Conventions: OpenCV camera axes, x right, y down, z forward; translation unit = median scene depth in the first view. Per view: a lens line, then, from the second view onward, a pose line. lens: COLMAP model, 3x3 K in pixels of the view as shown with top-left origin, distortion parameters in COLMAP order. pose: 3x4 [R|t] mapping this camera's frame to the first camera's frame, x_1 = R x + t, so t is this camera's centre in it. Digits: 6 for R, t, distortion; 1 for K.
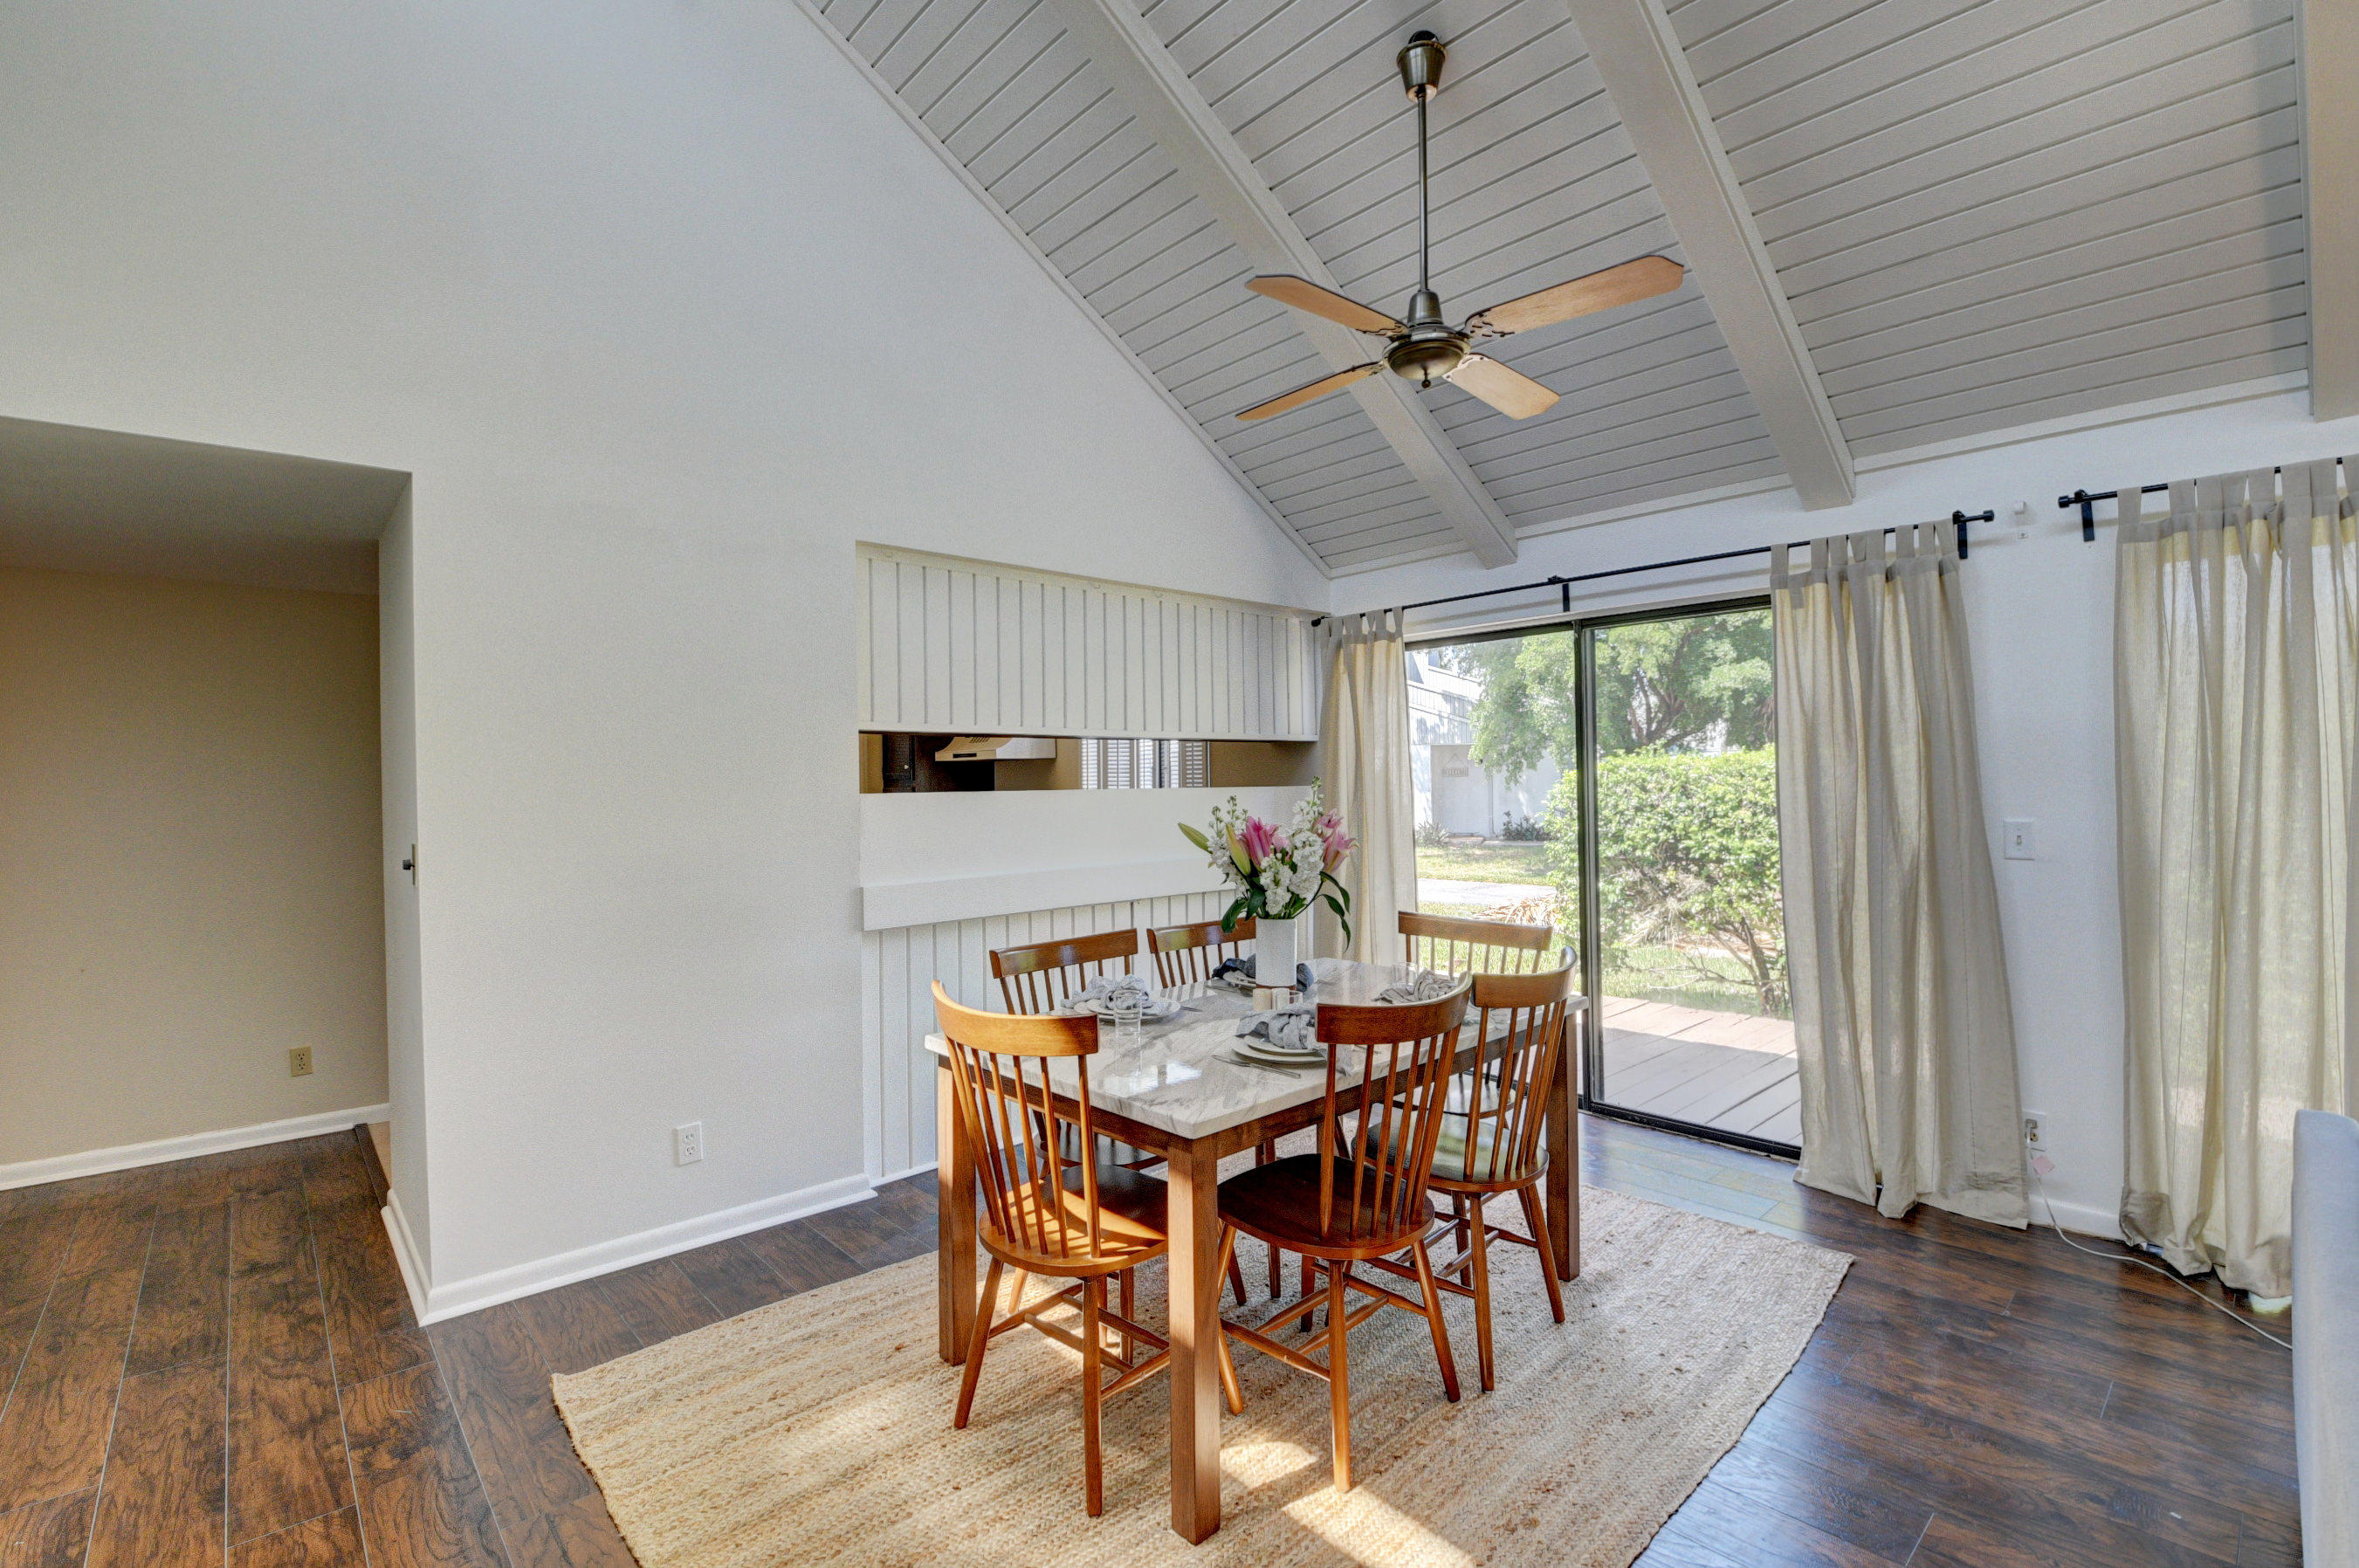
lens RADIAL K [[1035.8, 0, 1179.5], [0, 1035.8, 784.0], [0, 0, 1]] dist [0.004057, -0.017202]
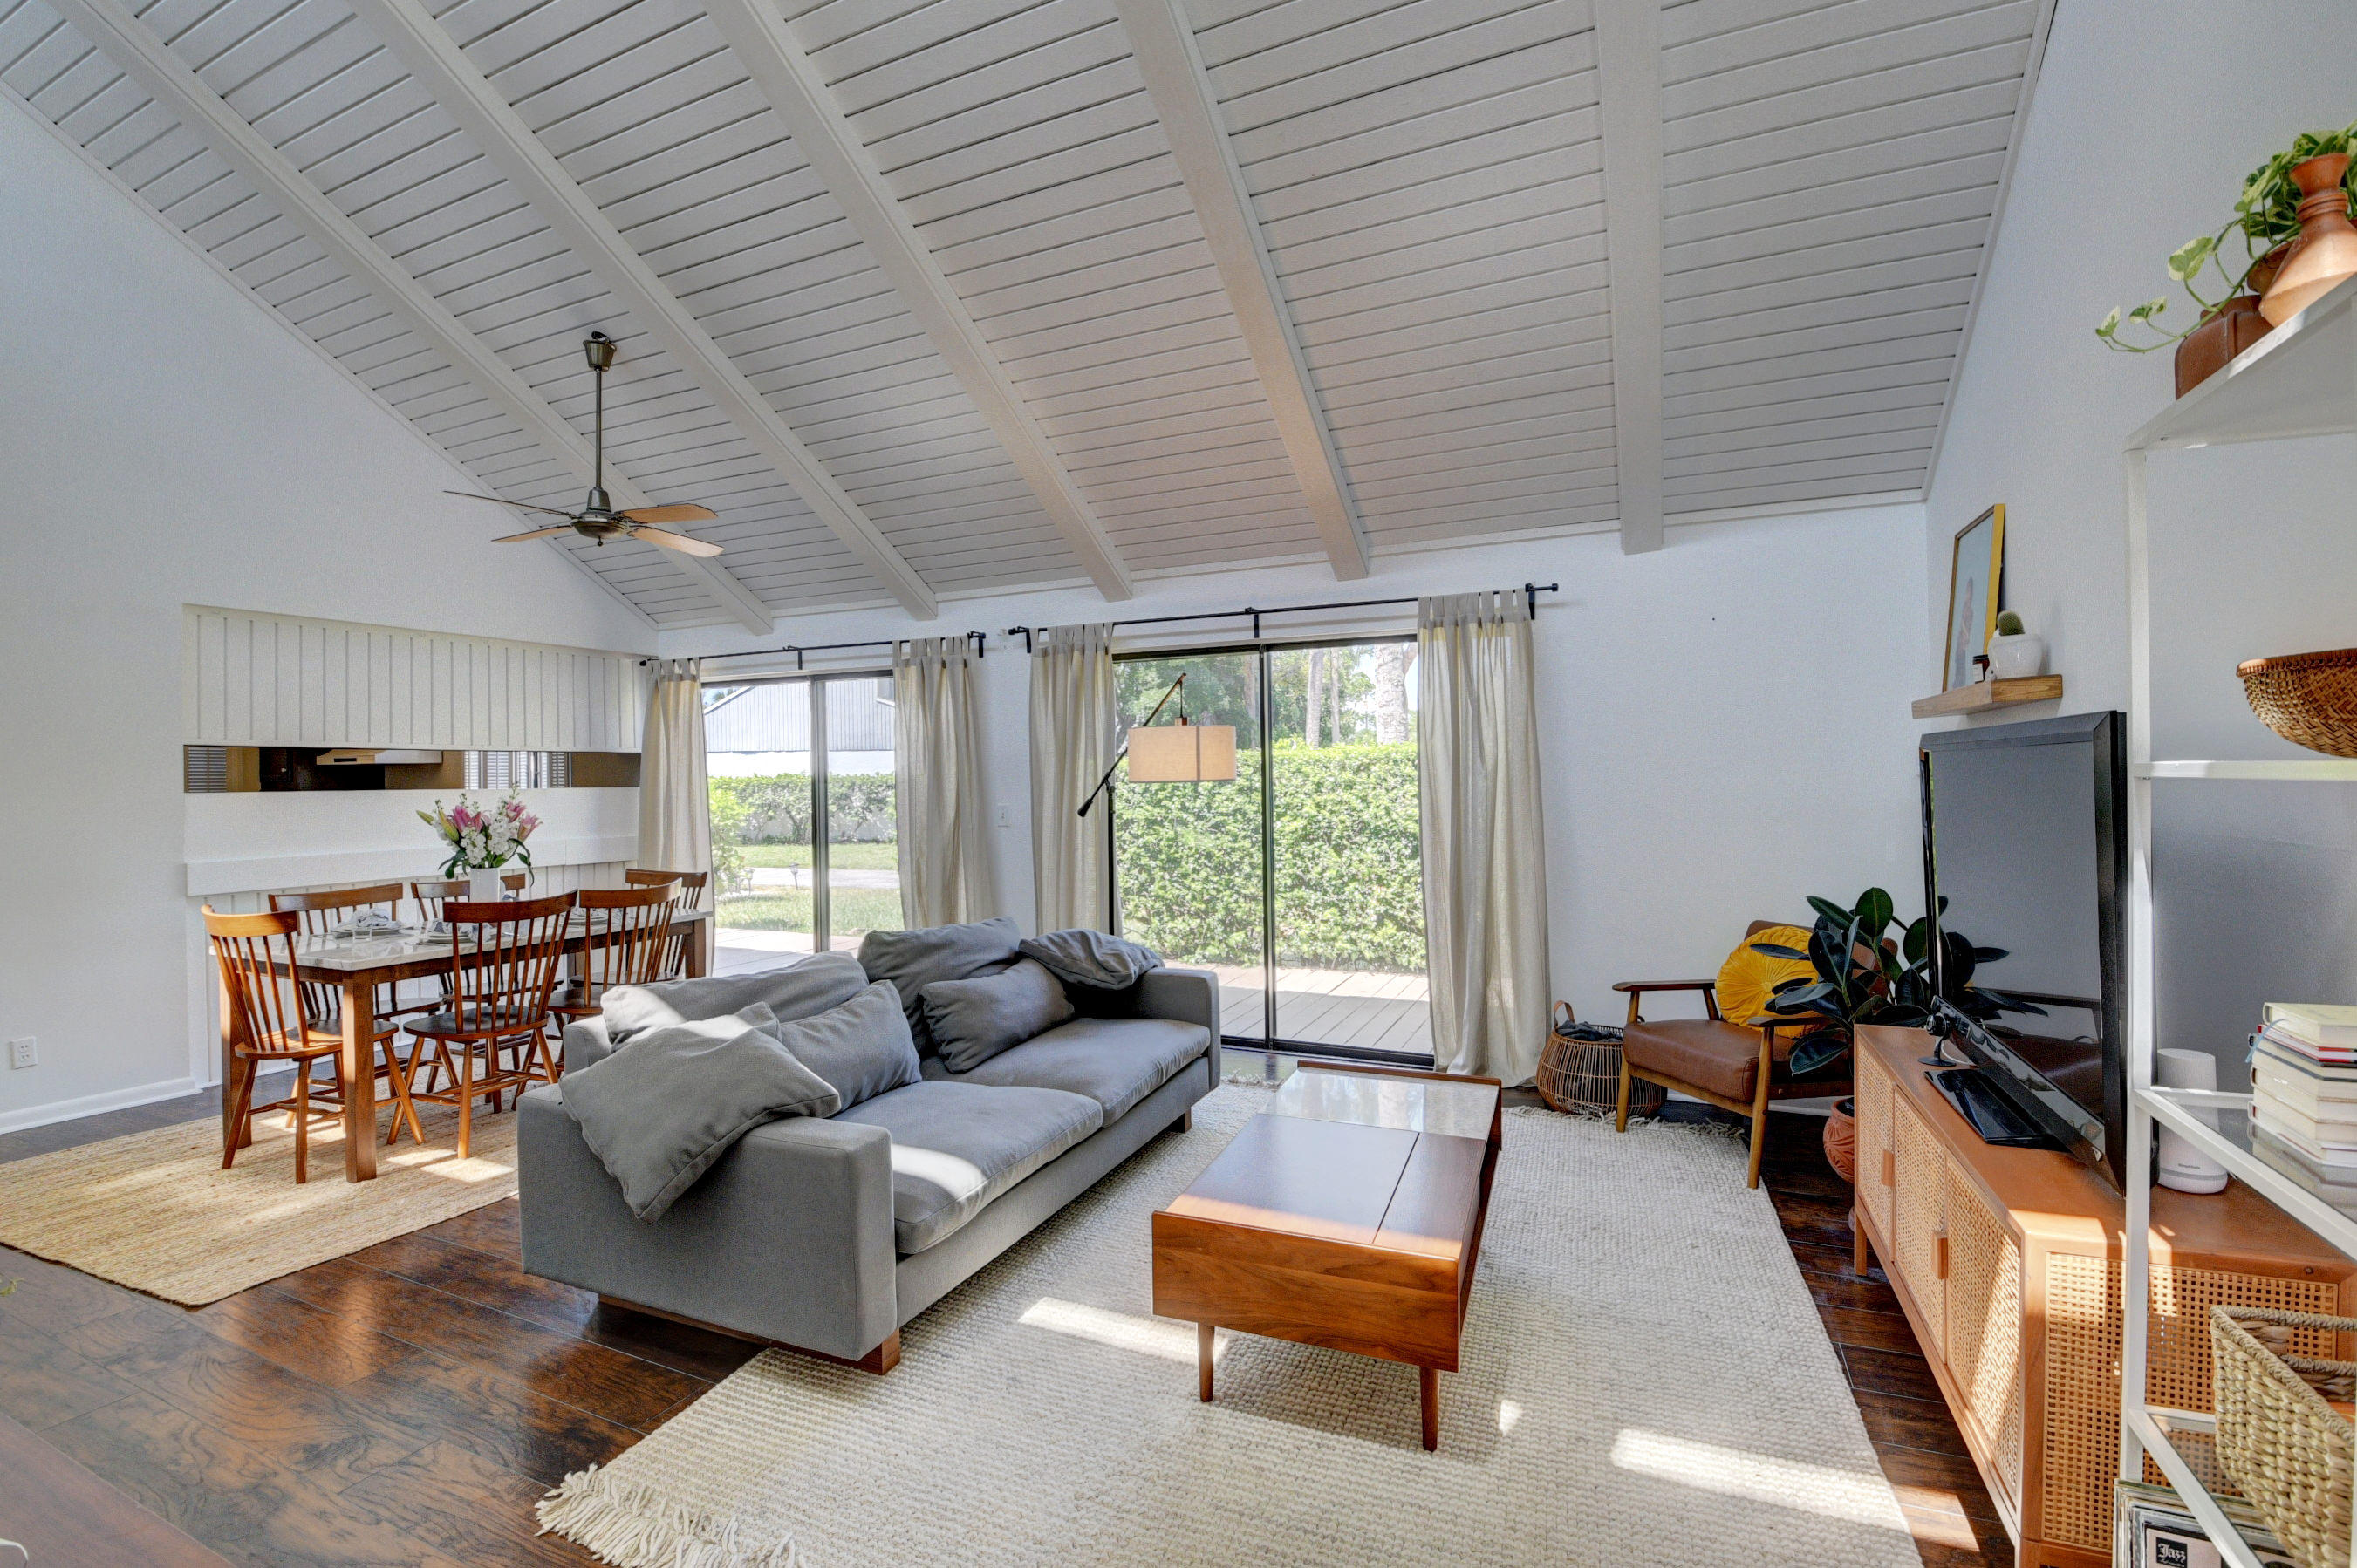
lens RADIAL K [[1034.8, 0, 1178.5], [0, 1034.8, 784.0], [0, 0, 1]] dist [0.004057, -0.017202]
pose [[0.919664, -0.000181, 0.392705, 0.348565], [0.000551, 1.000000, -0.000828, -0.000384], [-0.392705, 0.000978, 0.919664, -0.703654]]
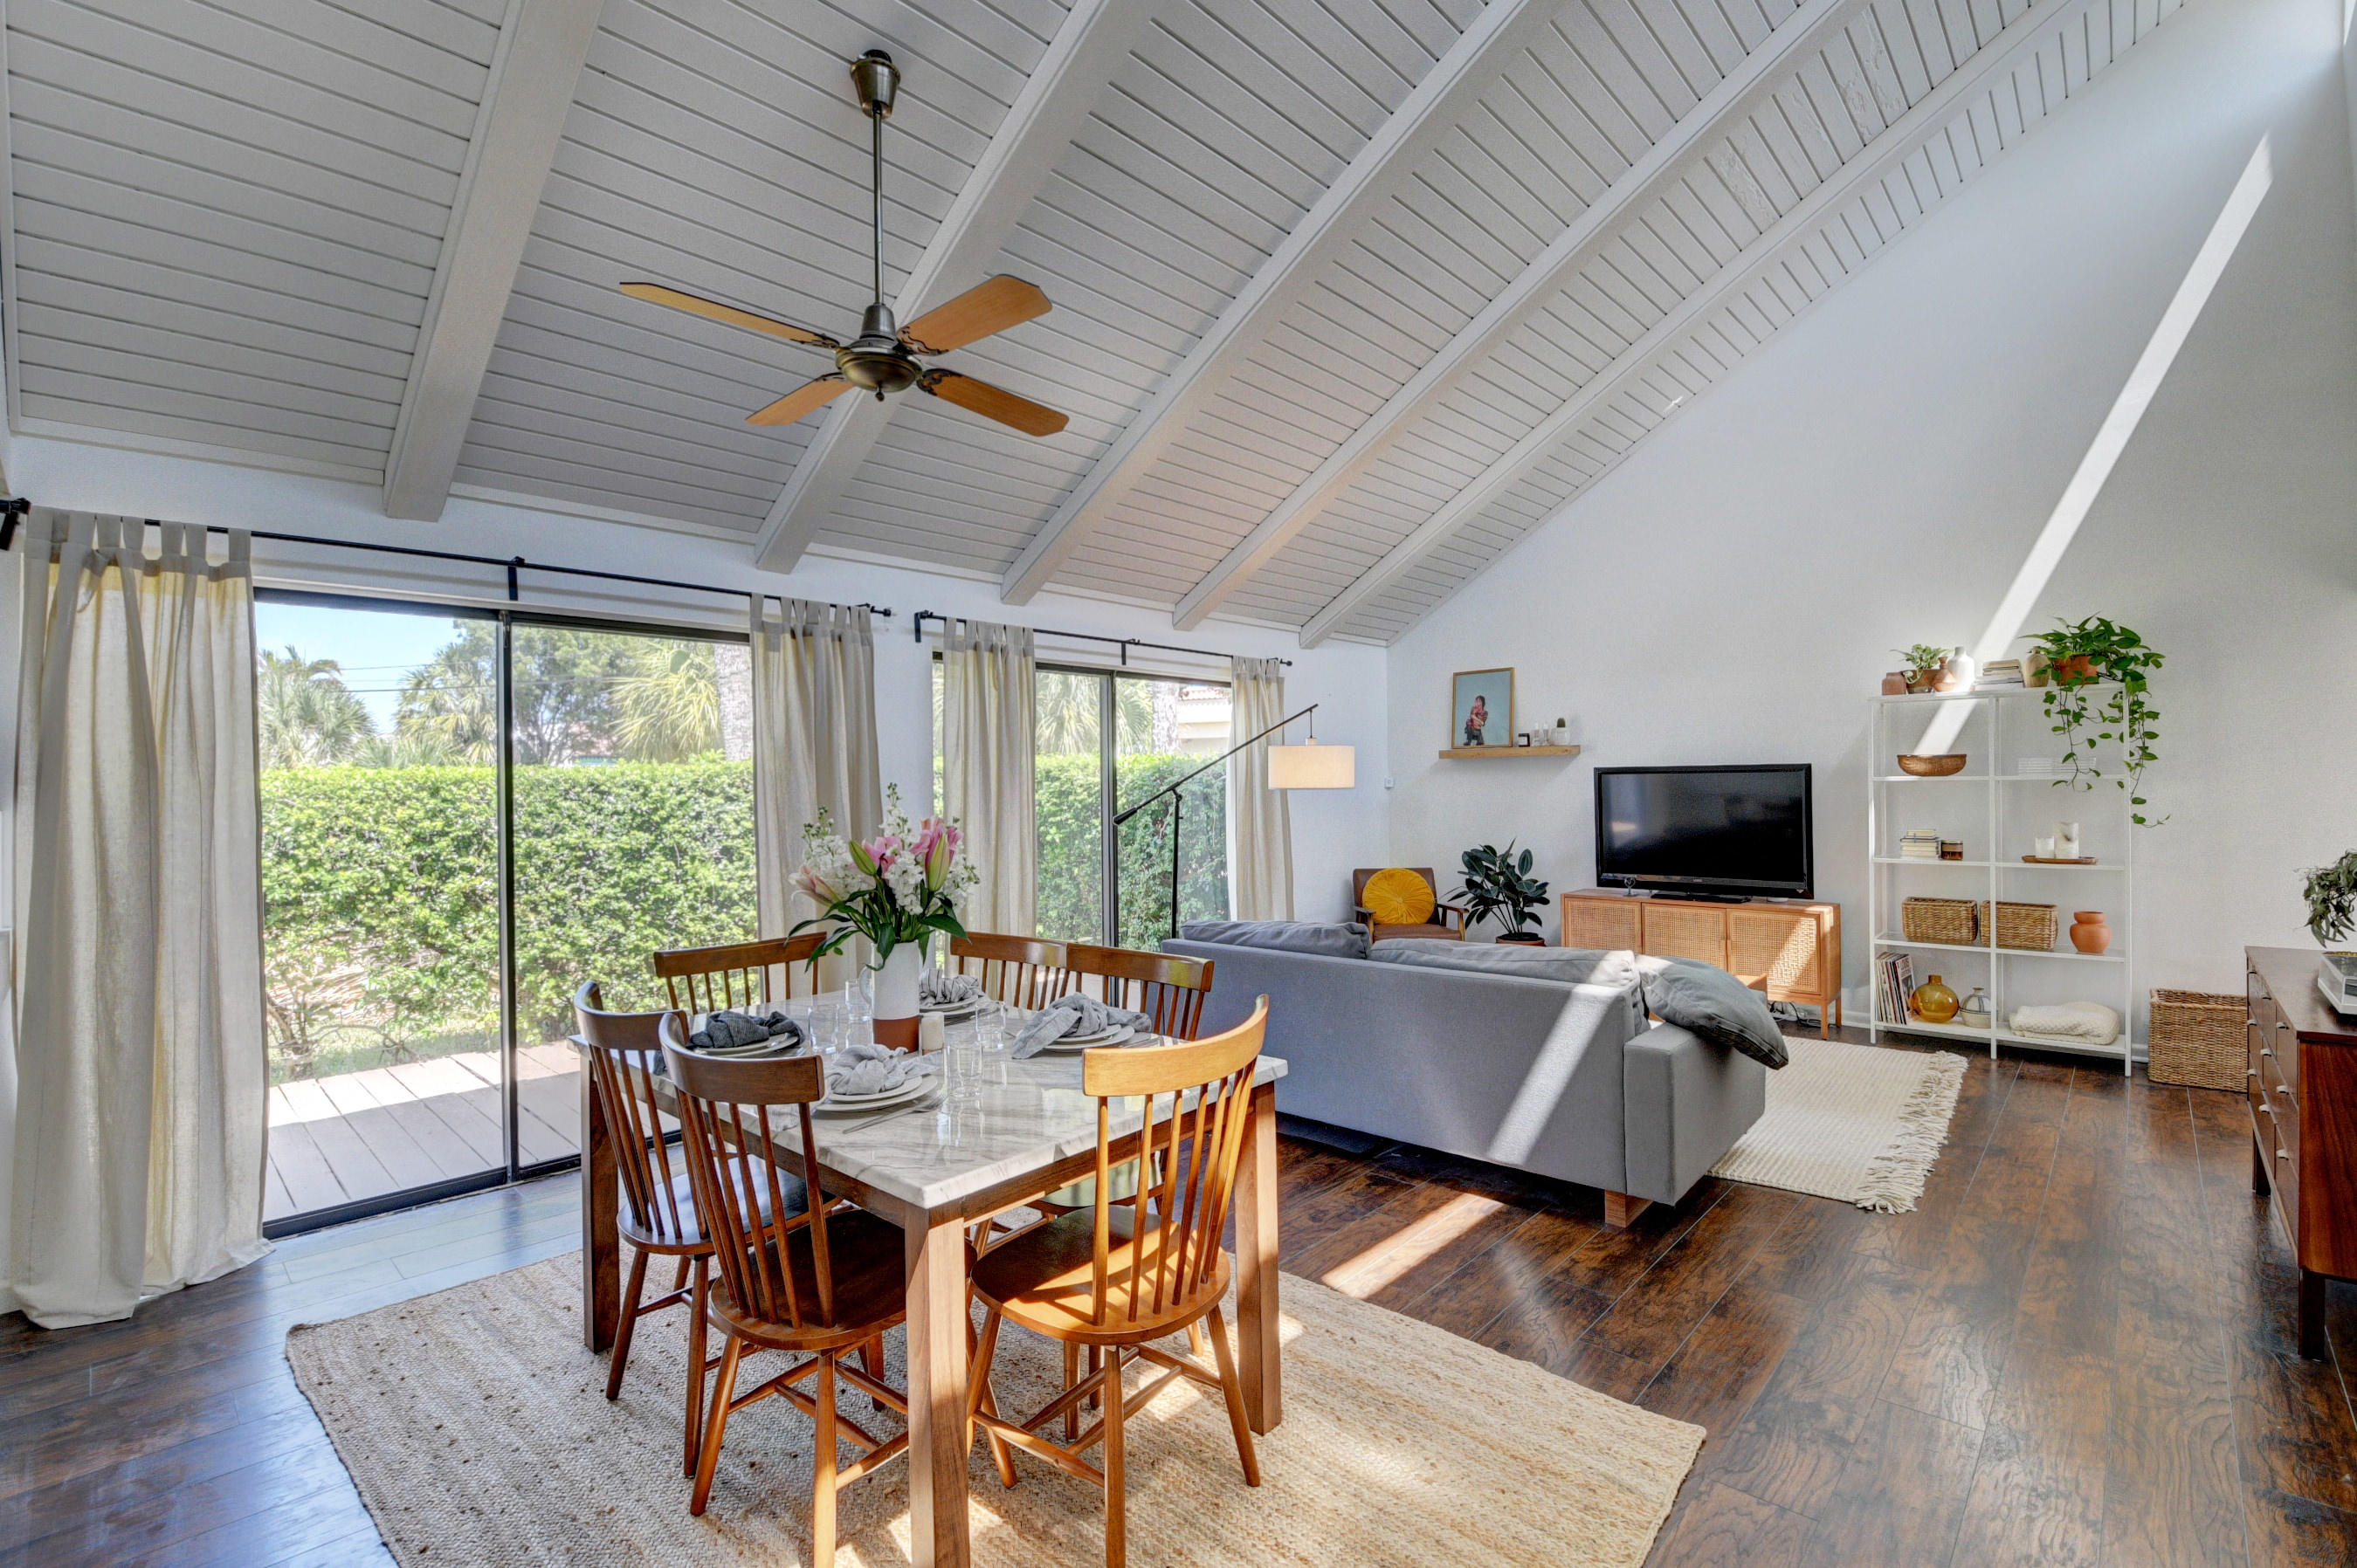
lens RADIAL K [[1034.8, 0, 1178.5], [0, 1034.8, 784.0], [0, 0, 1]] dist [0.004057, -0.017202]
pose [[-0.054198, 0.022246, 0.998282, -0.623892], [0.017109, 0.999626, -0.021347, 0.018581], [-0.998384, 0.015923, -0.054558, 0.596862]]
